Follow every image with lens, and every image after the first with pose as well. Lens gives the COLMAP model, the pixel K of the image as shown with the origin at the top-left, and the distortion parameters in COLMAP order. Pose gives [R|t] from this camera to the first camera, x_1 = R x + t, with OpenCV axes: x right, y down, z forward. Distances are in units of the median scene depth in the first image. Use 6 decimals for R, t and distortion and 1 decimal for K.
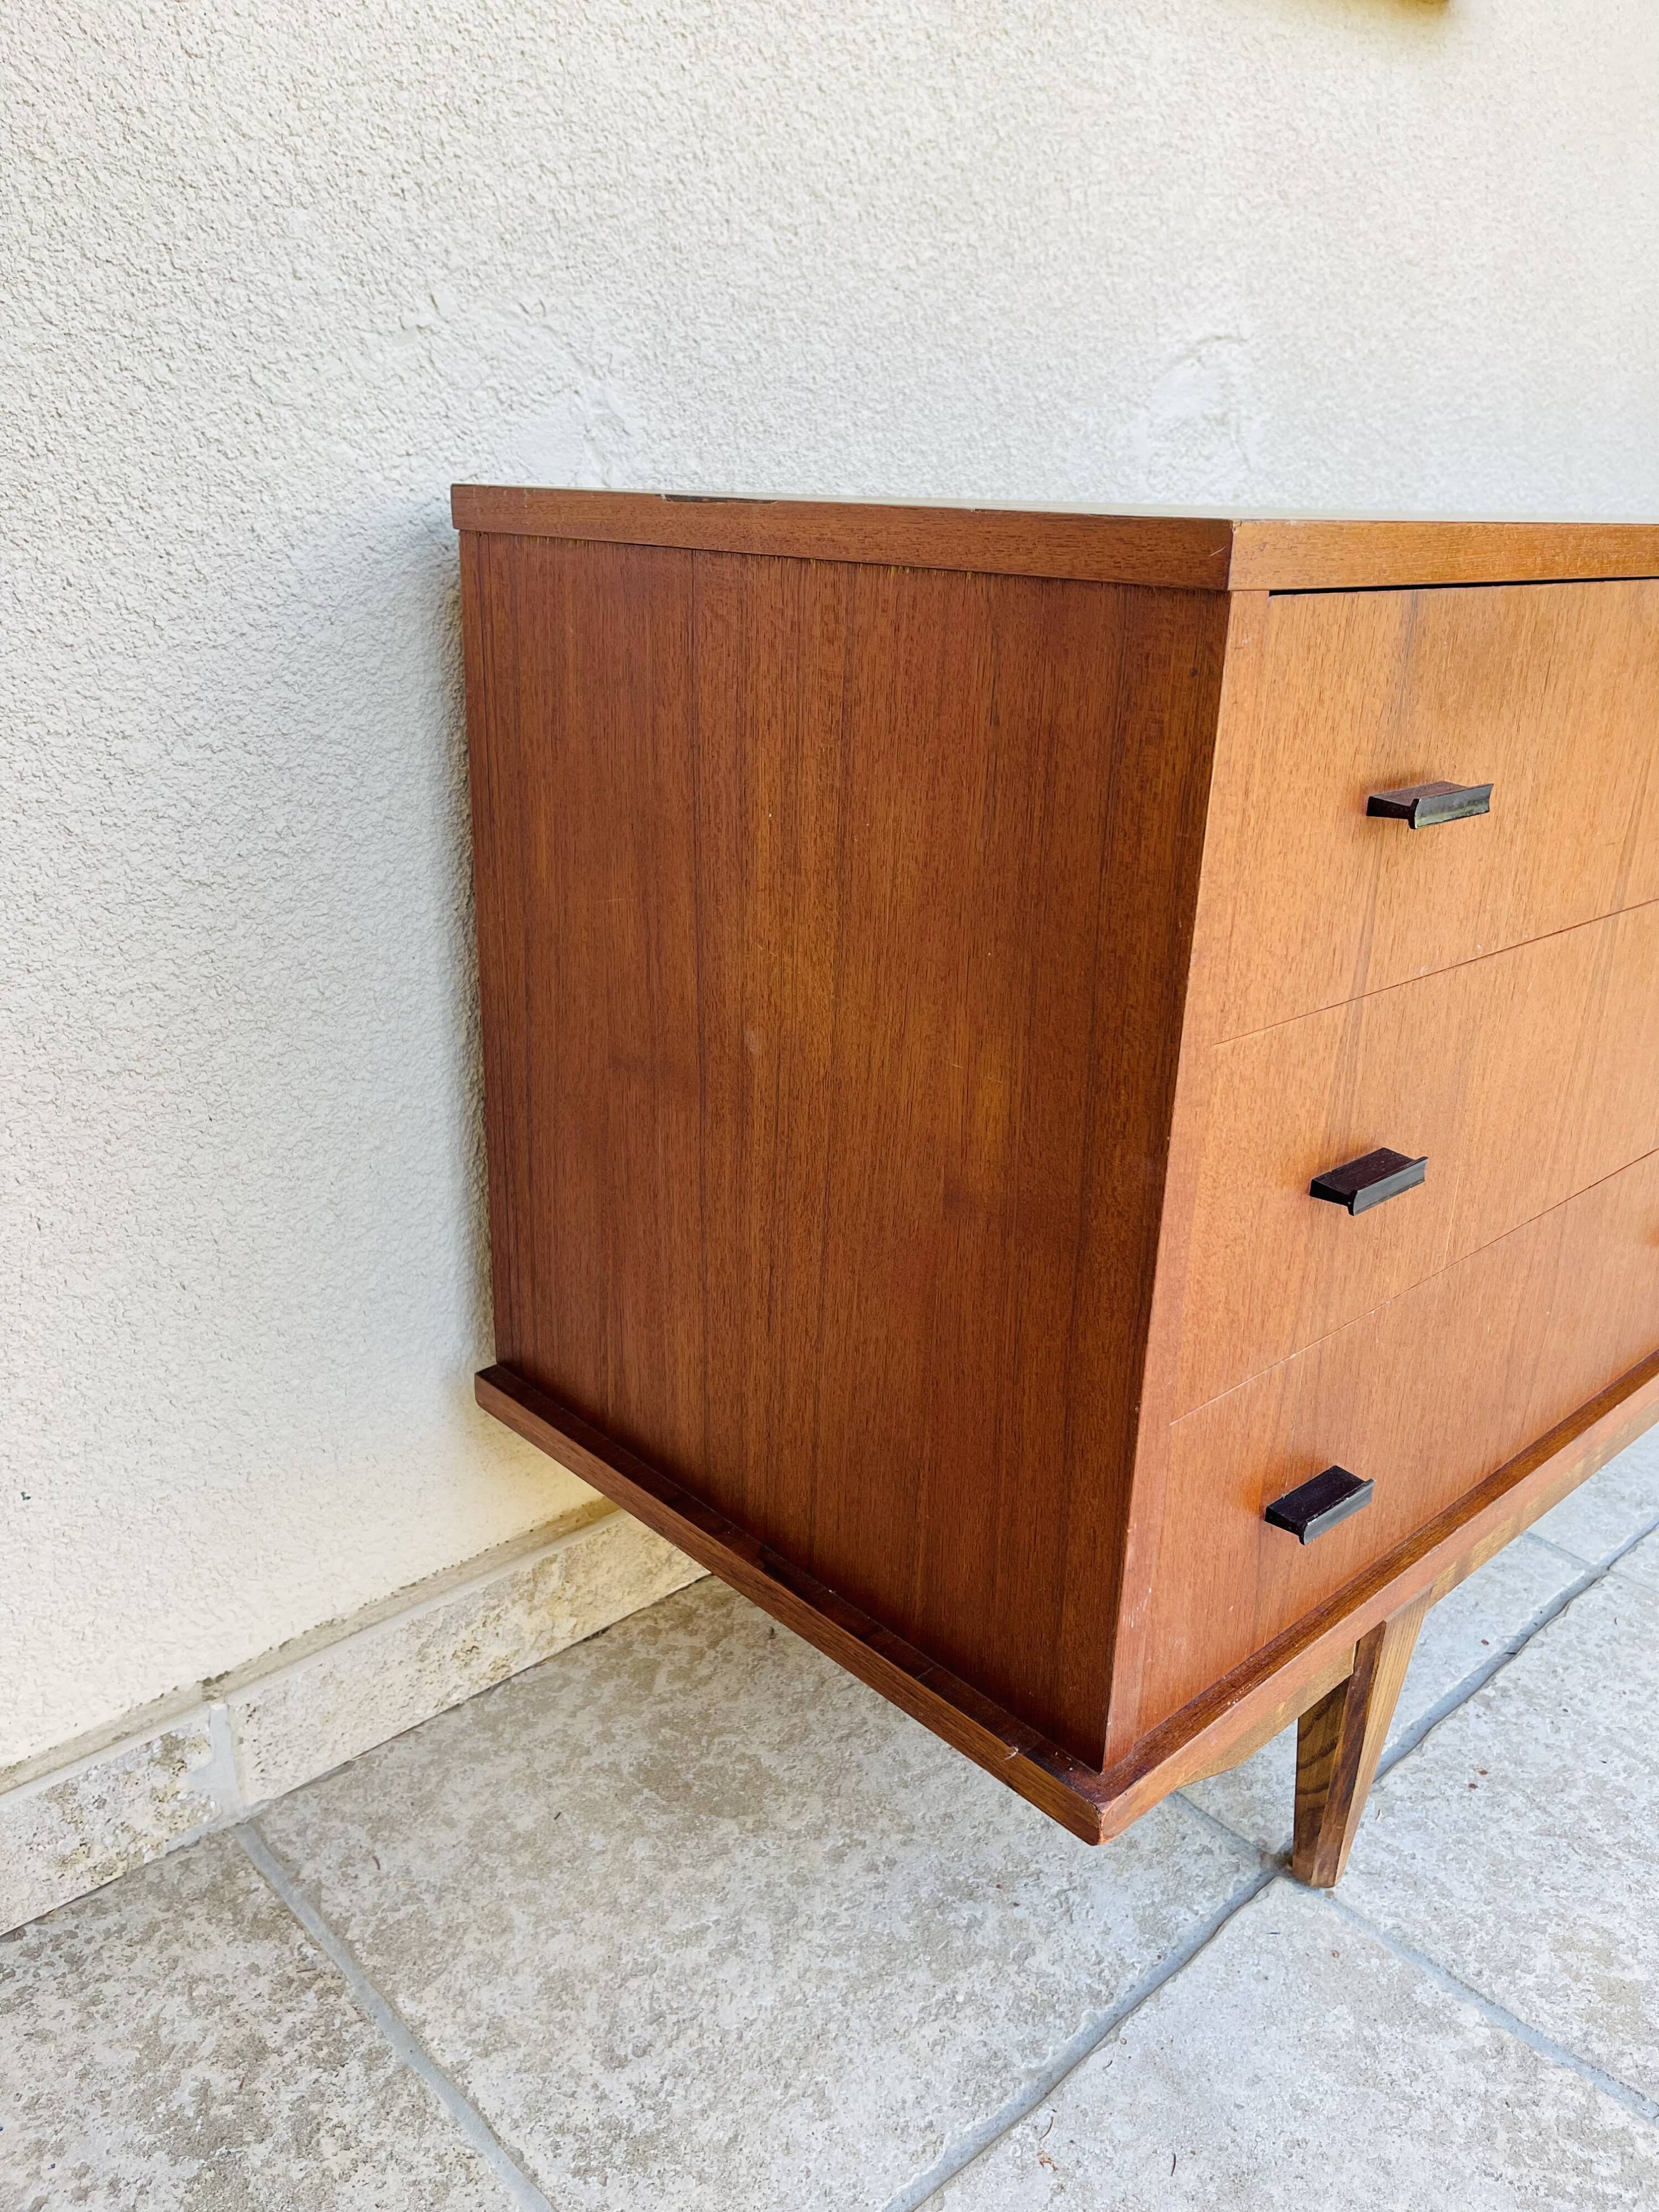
lens RADIAL K [[1674.5, 0, 843.0], [0, 1674.5, 1115.4], [0, 0, 1]] dist [0.076636, -0.101153]
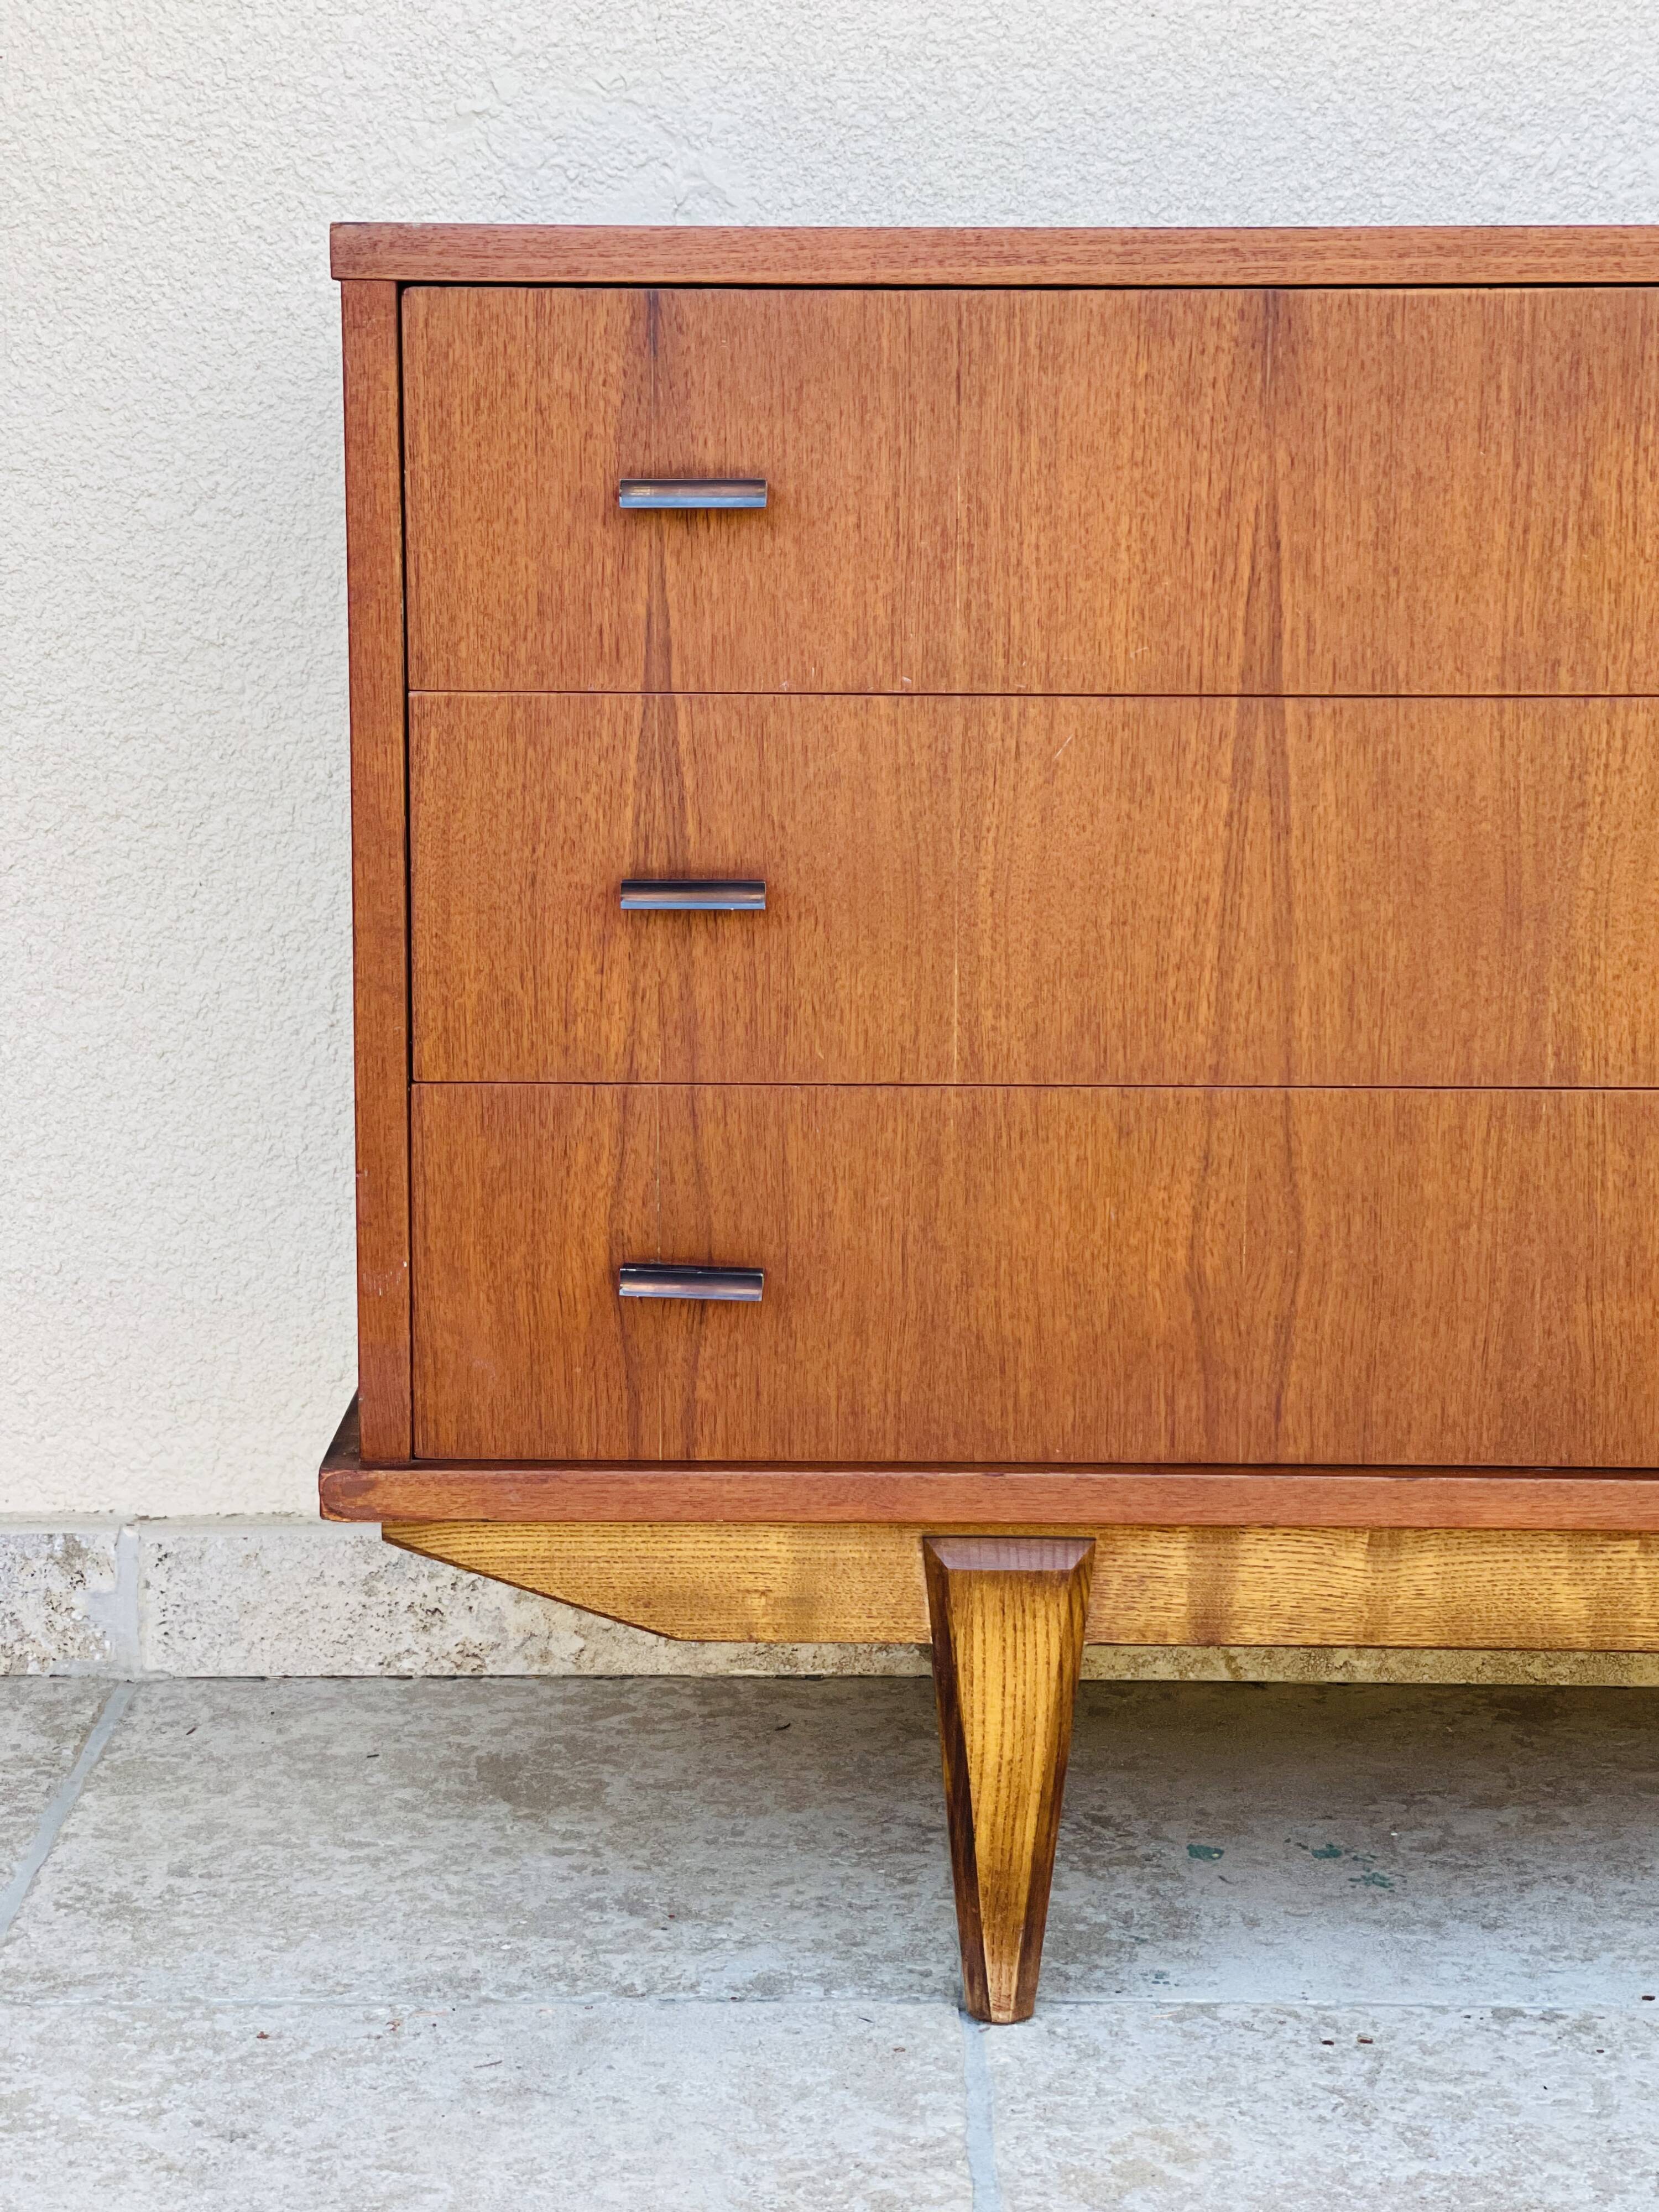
lens RADIAL K [[4105.1, 0, 817.1], [0, 4105.1, 1076.7], [0, 0, 1]] dist [0.200877, 0.000000]
pose [[0.721372, 0.086678, -0.687102, 1.546136], [-0.225681, 0.967402, -0.114898, 0.305634], [0.654745, 0.237950, 0.717418, -0.466706]]
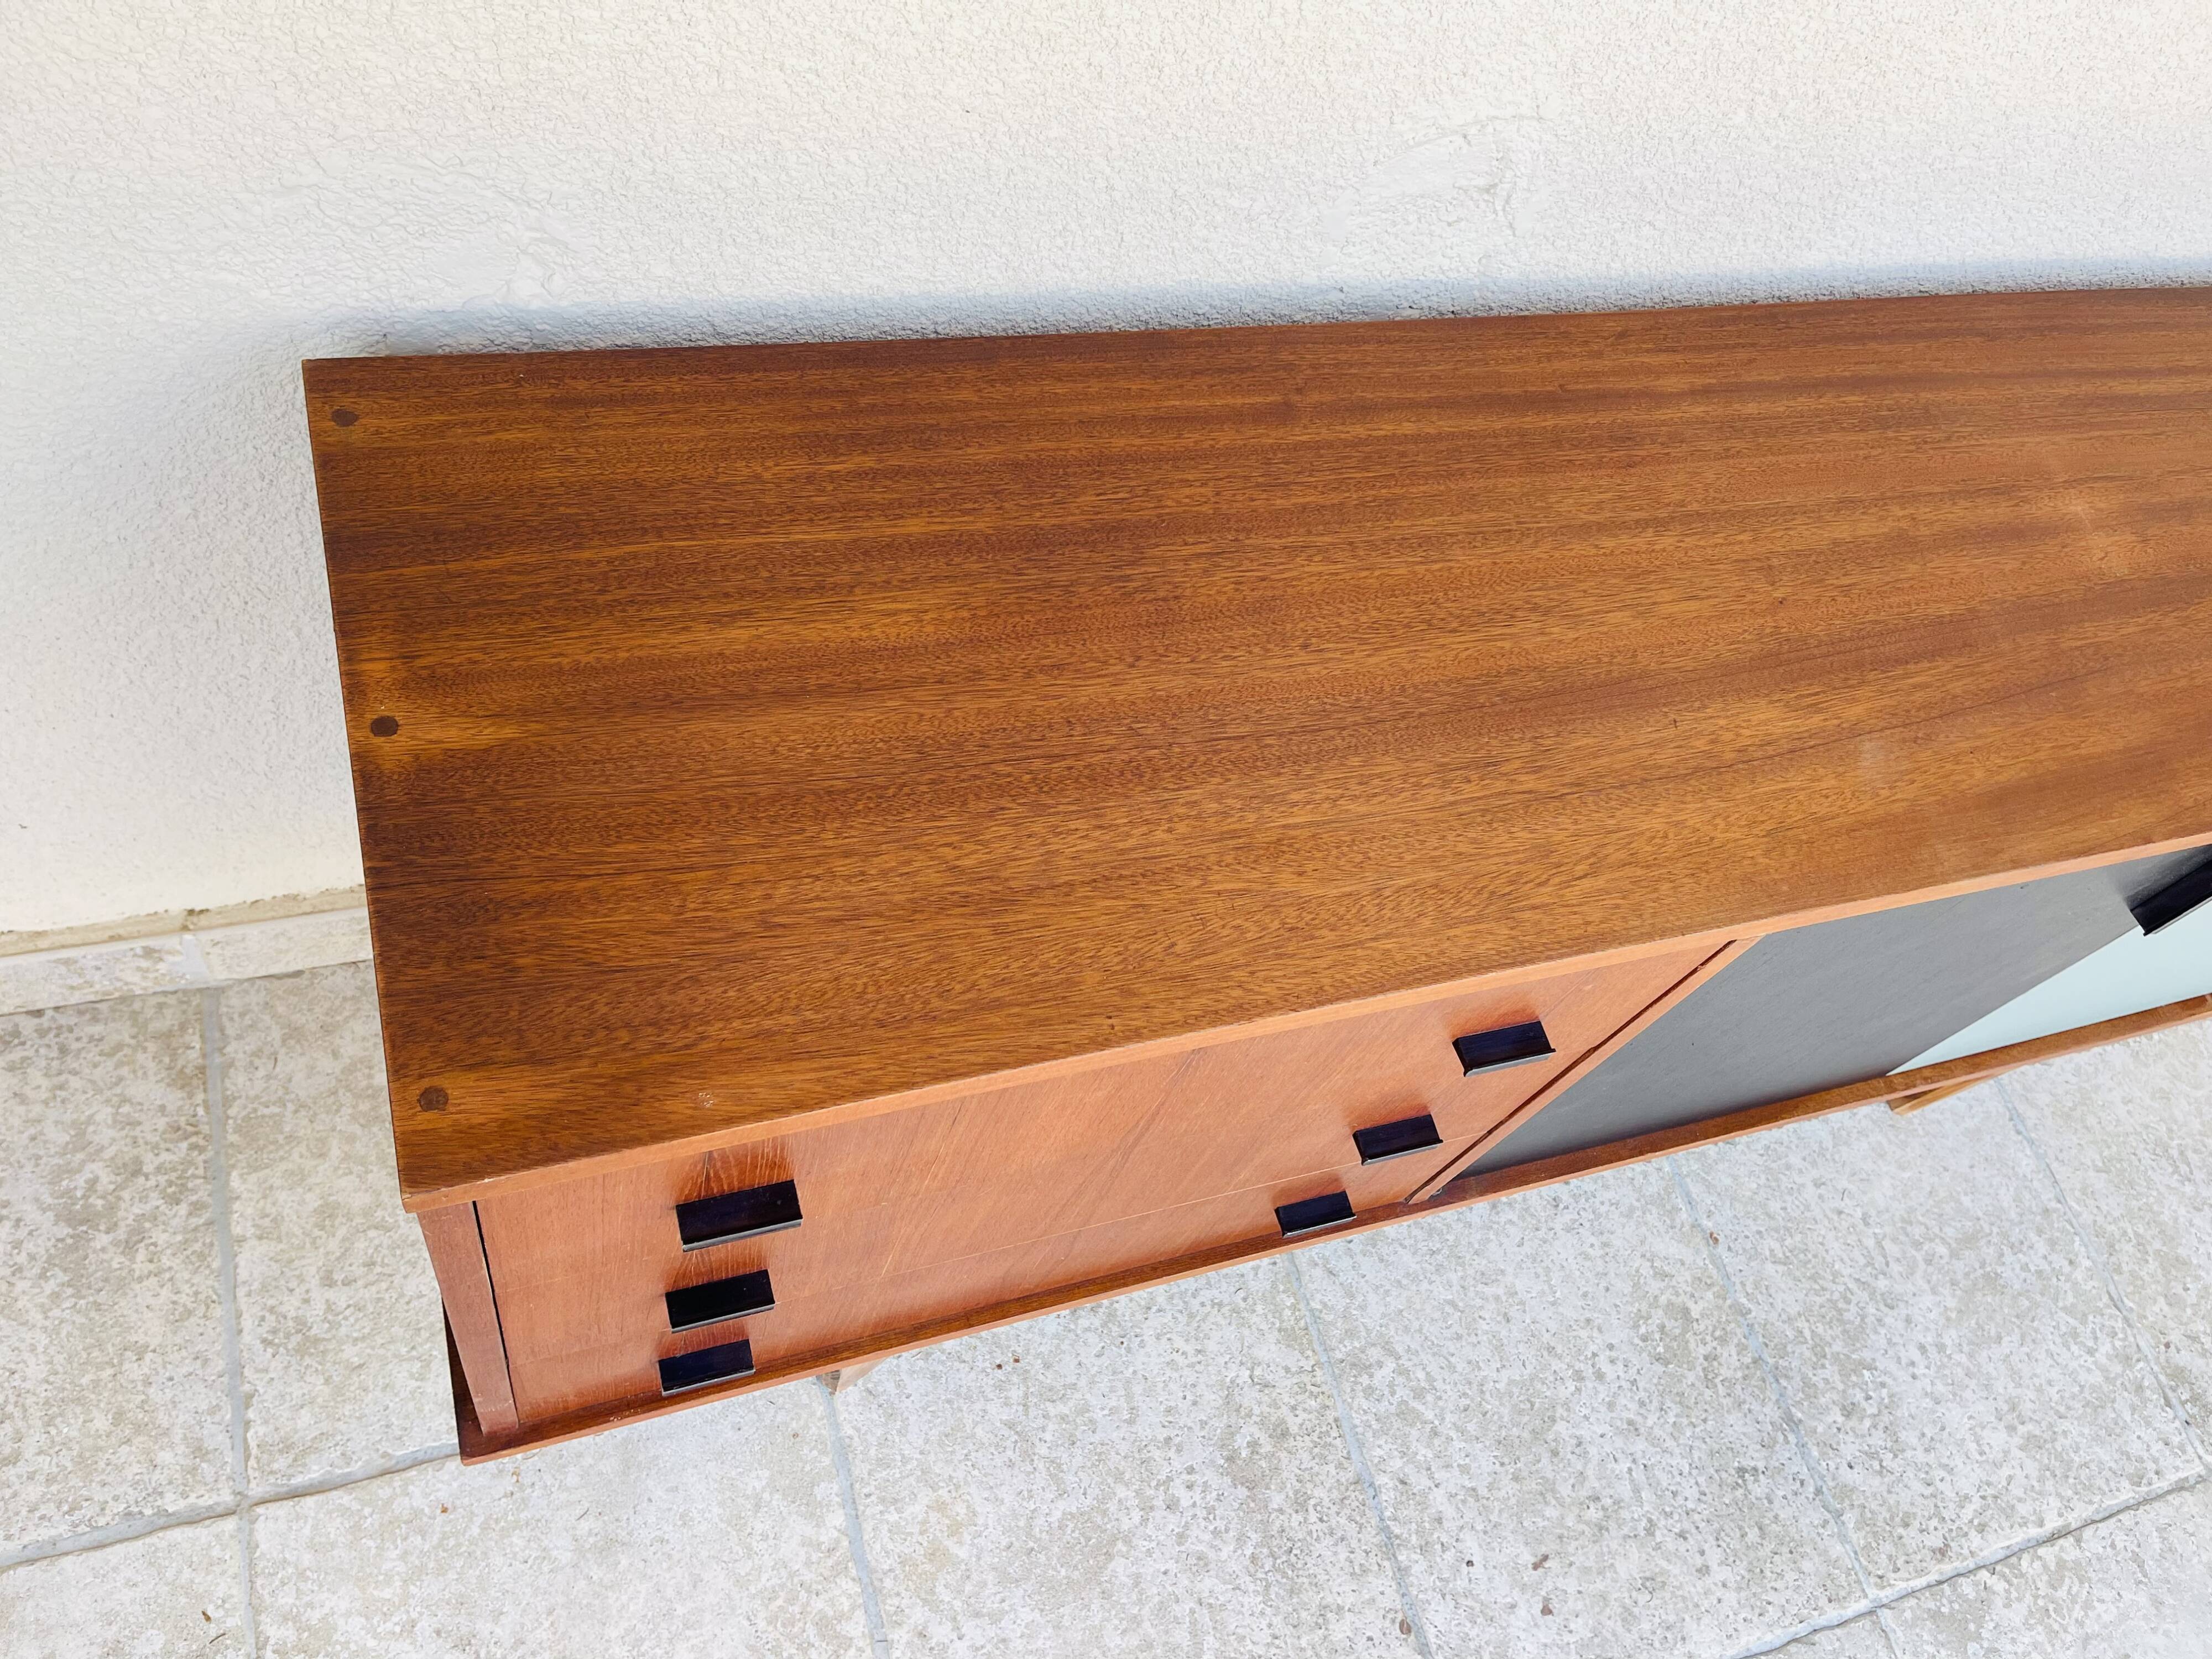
lens RADIAL K [[1674.5, 0, 1101.6], [0, 1674.5, 817.6], [0, 0, 1]] dist [0.076636, -0.101153]
pose [[0.878068, 0.473300, -0.070603, 0.386379], [-0.349353, 0.734841, 0.581344, -0.887071], [0.327032, -0.485794, 0.810589, 0.156670]]
